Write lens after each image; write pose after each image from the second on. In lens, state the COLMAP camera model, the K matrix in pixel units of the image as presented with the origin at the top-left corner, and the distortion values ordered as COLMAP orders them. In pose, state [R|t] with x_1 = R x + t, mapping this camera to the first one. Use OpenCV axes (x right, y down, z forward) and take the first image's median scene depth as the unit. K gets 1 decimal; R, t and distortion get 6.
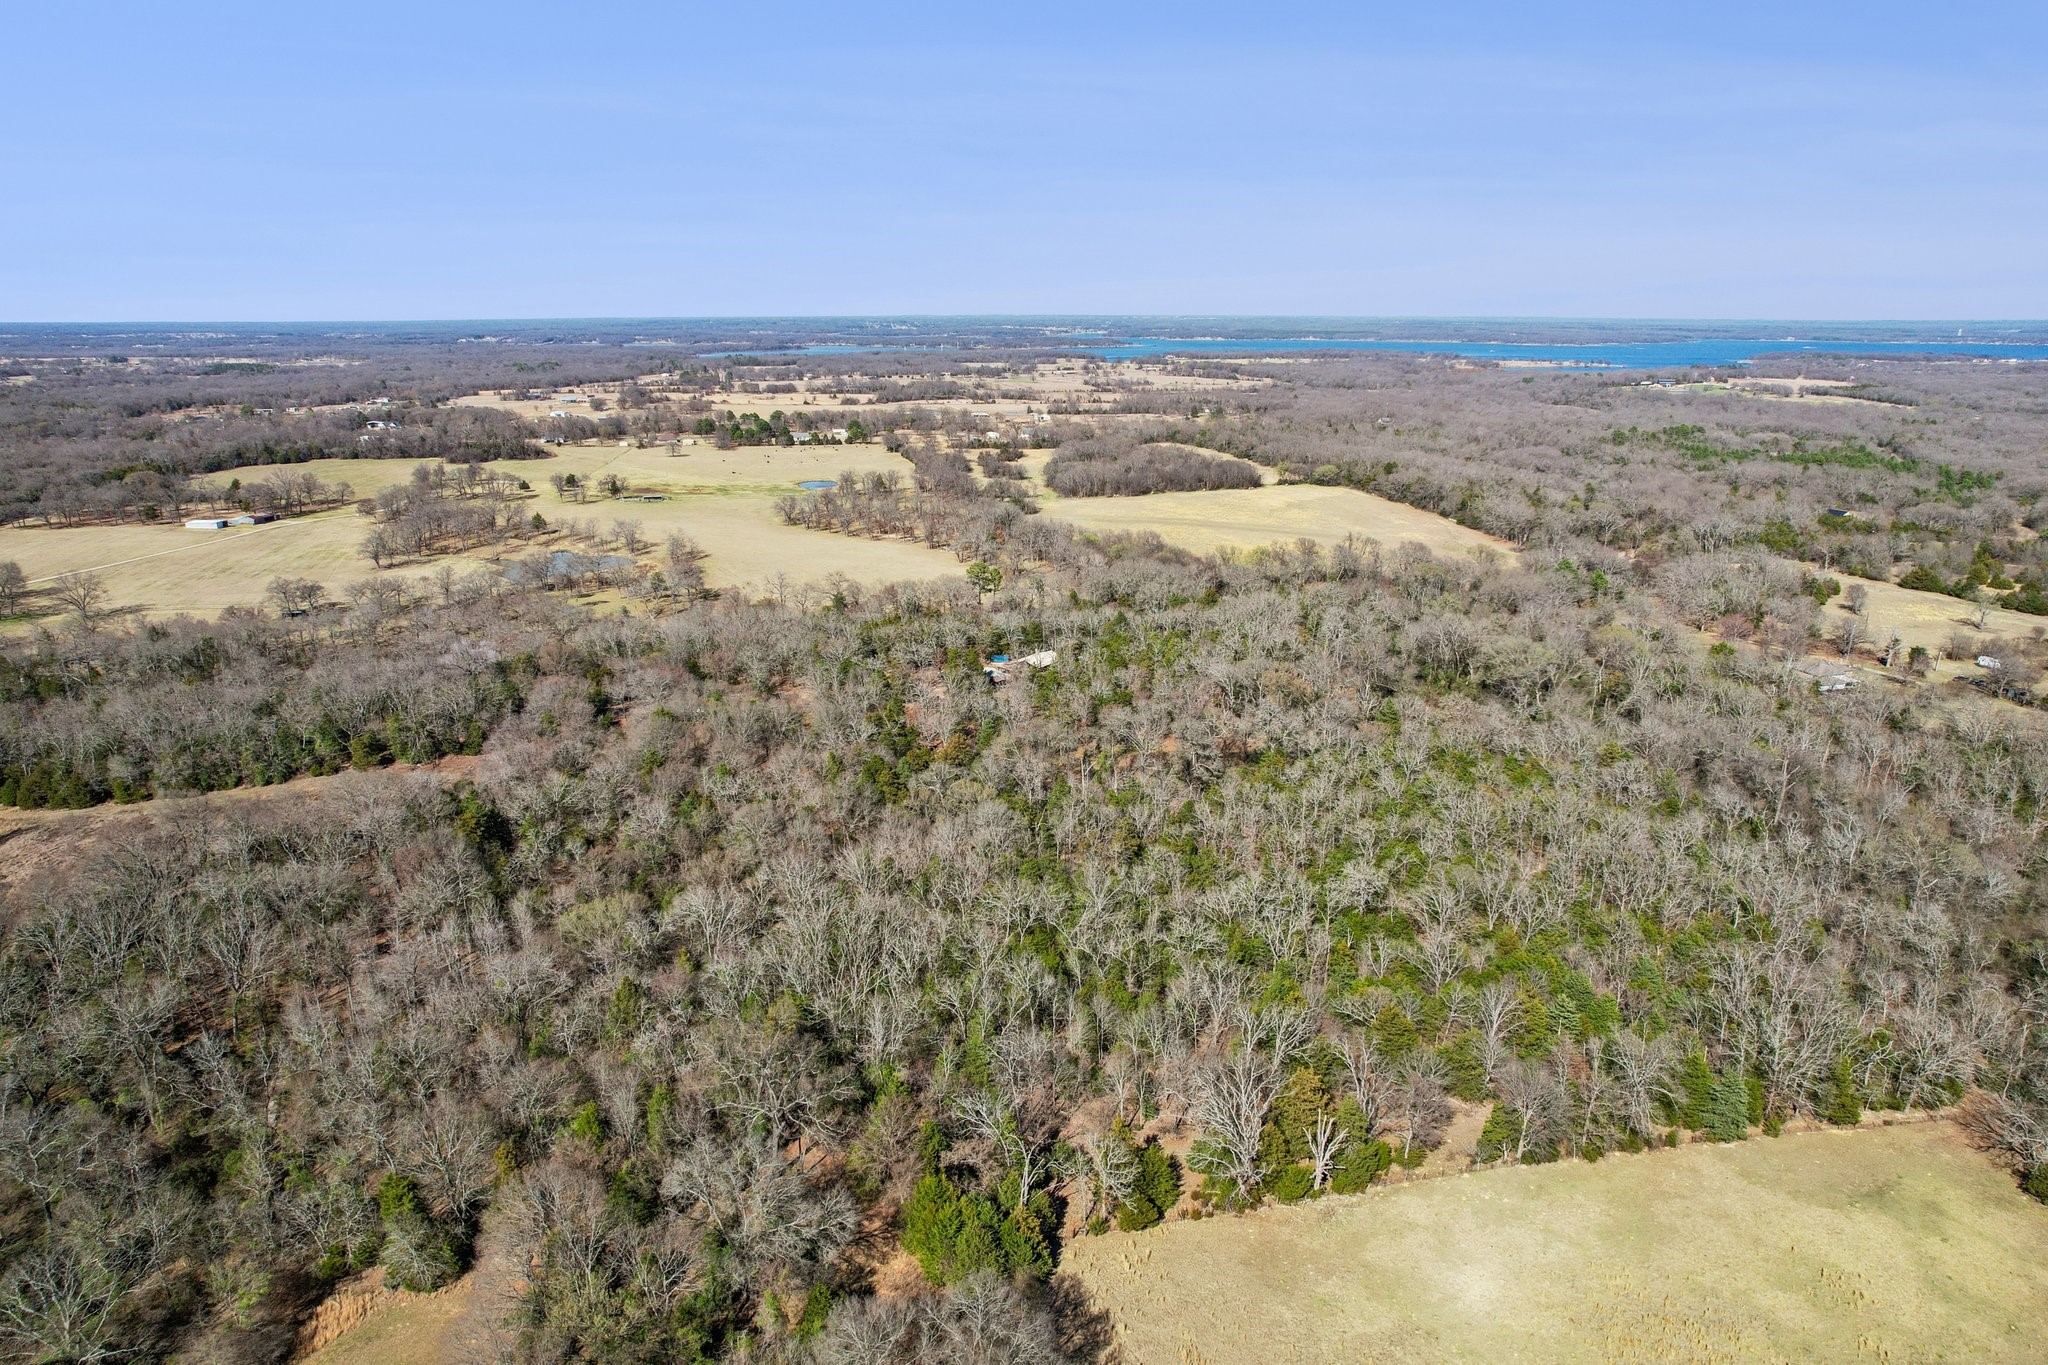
lens RADIAL K [[1318.4, 0, 1020.4], [0, 1318.4, 671.7], [0, 0, 1]] dist [-0.069003, 0.057033]
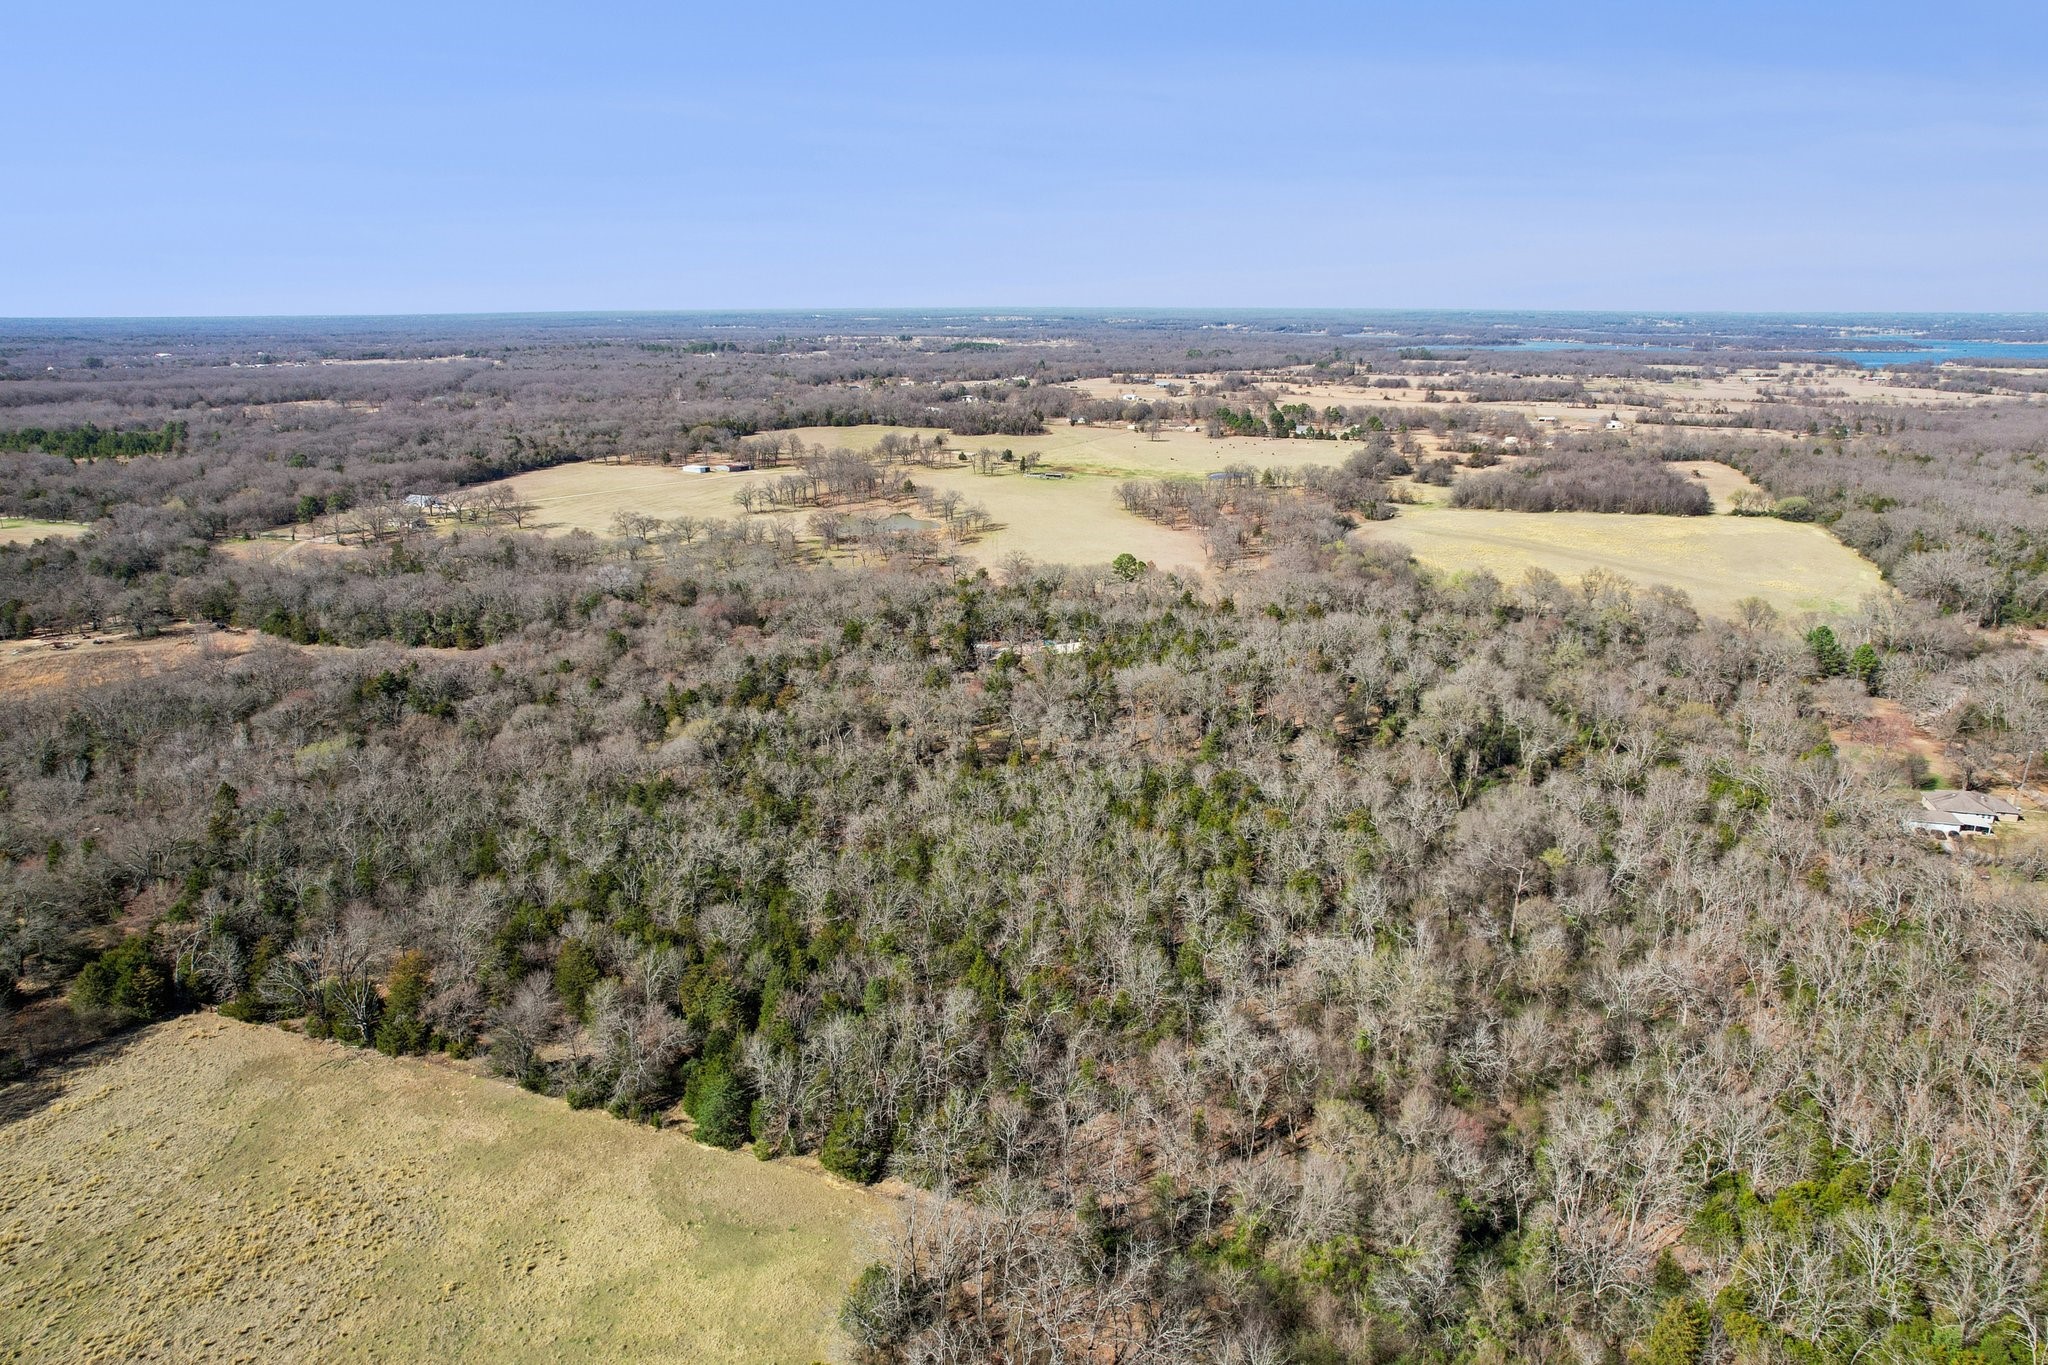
lens RADIAL K [[1318.4, 0, 1020.4], [0, 1318.4, 671.7], [0, 0, 1]] dist [-0.069003, 0.057033]
pose [[0.848656, 0.143785, -0.509028, 0.247926], [-0.140525, 0.989050, 0.045093, -0.015632], [0.509938, 0.033263, 0.859568, 0.050393]]
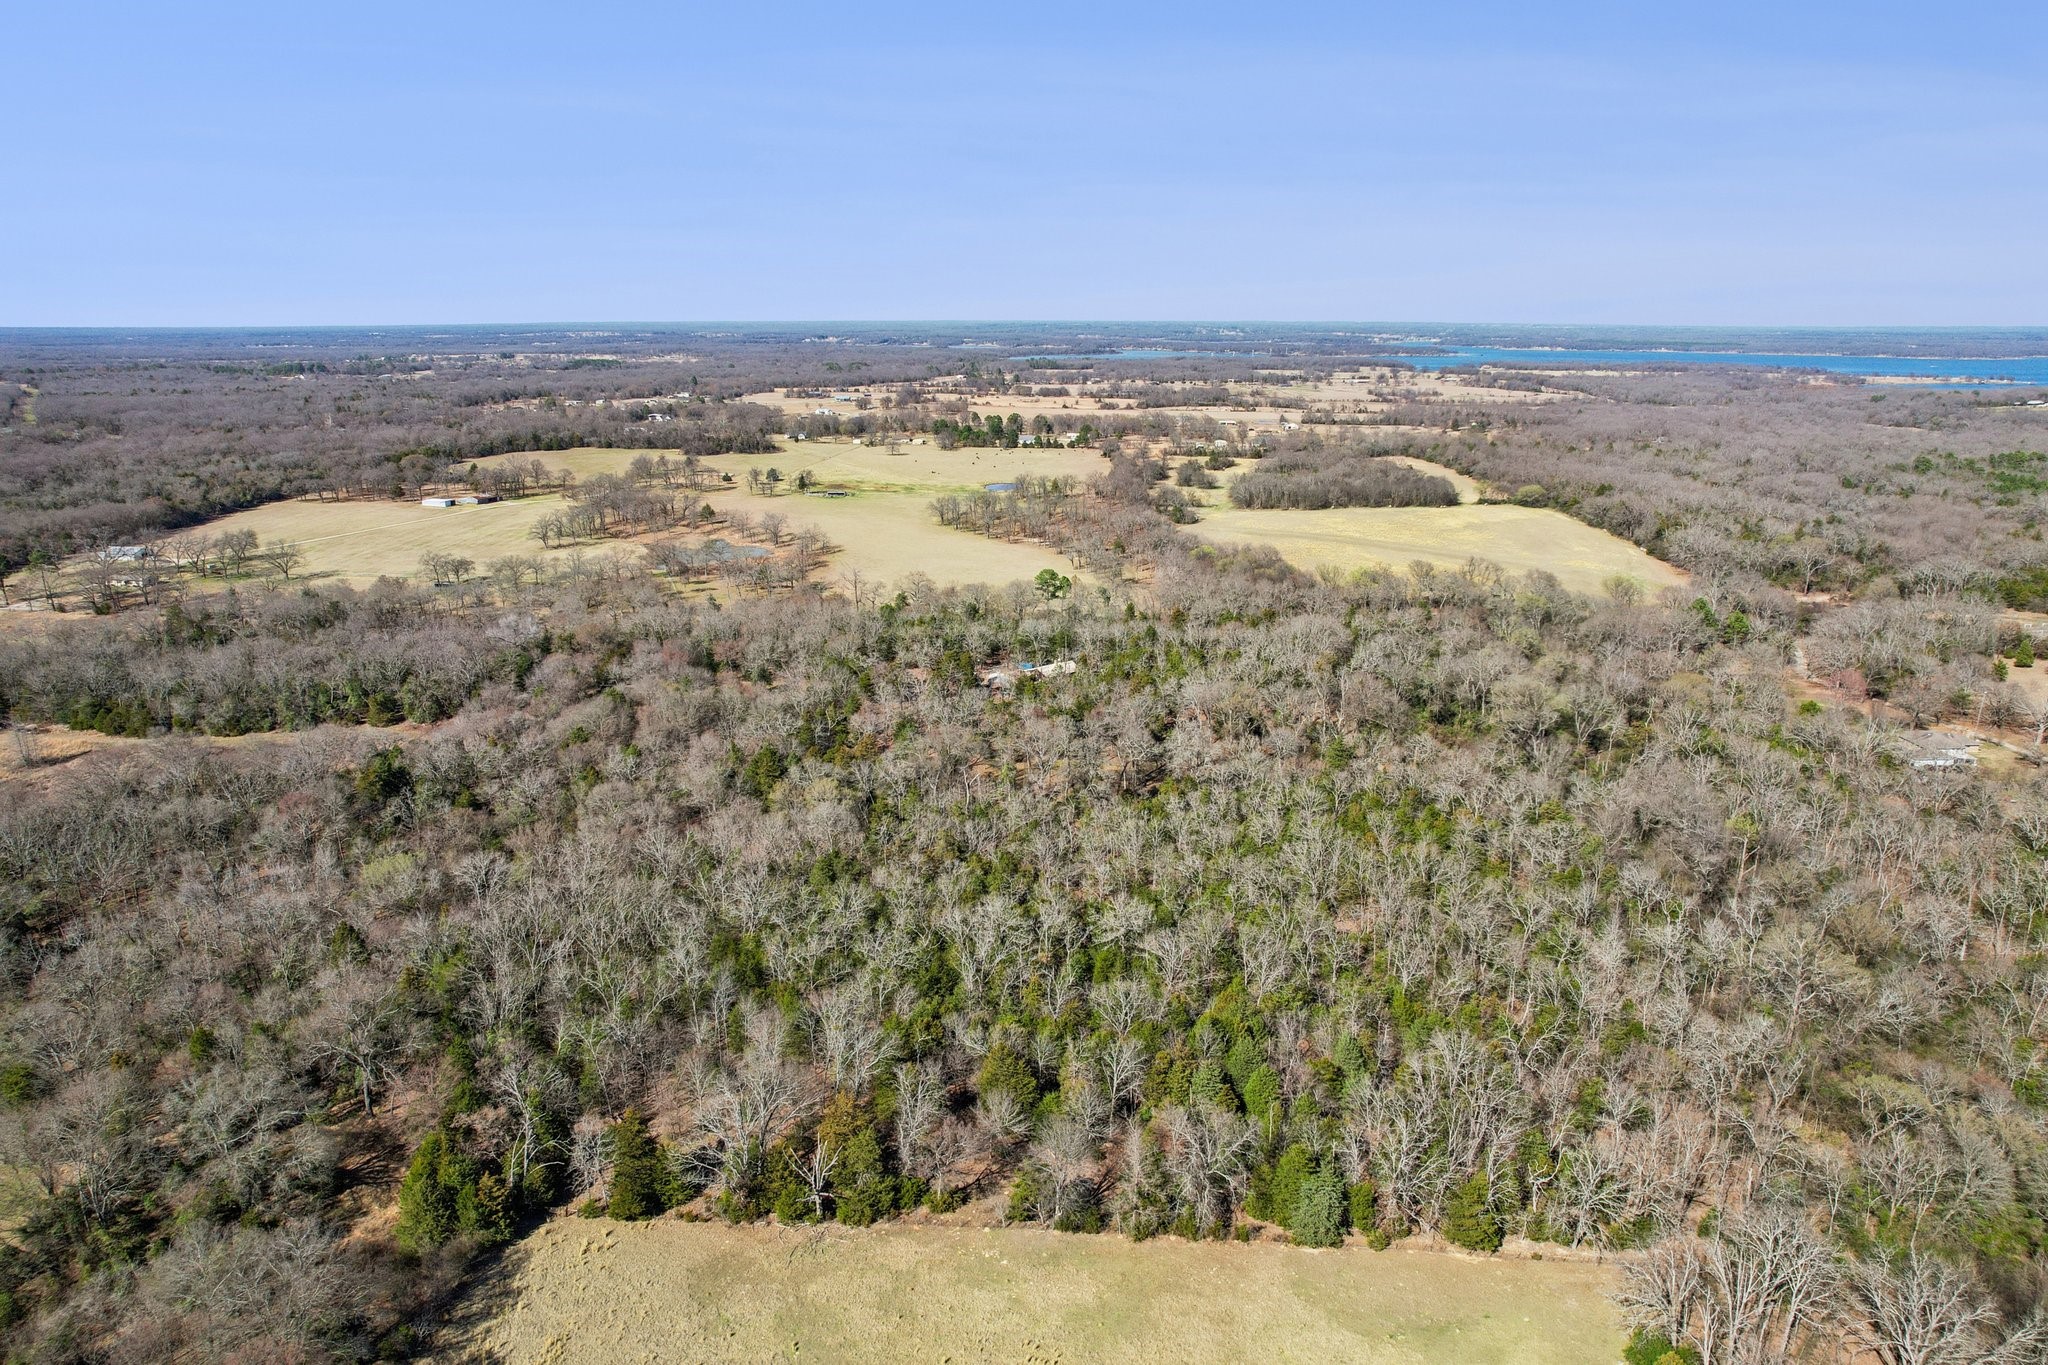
lens RADIAL K [[1318.4, 0, 1020.4], [0, 1318.4, 671.7], [0, 0, 1]] dist [-0.069003, 0.057033]
pose [[0.968981, 0.066526, -0.238012, 0.110265], [-0.067397, 0.997716, 0.004487, -0.004781], [0.237766, 0.011694, 0.971252, 0.014900]]
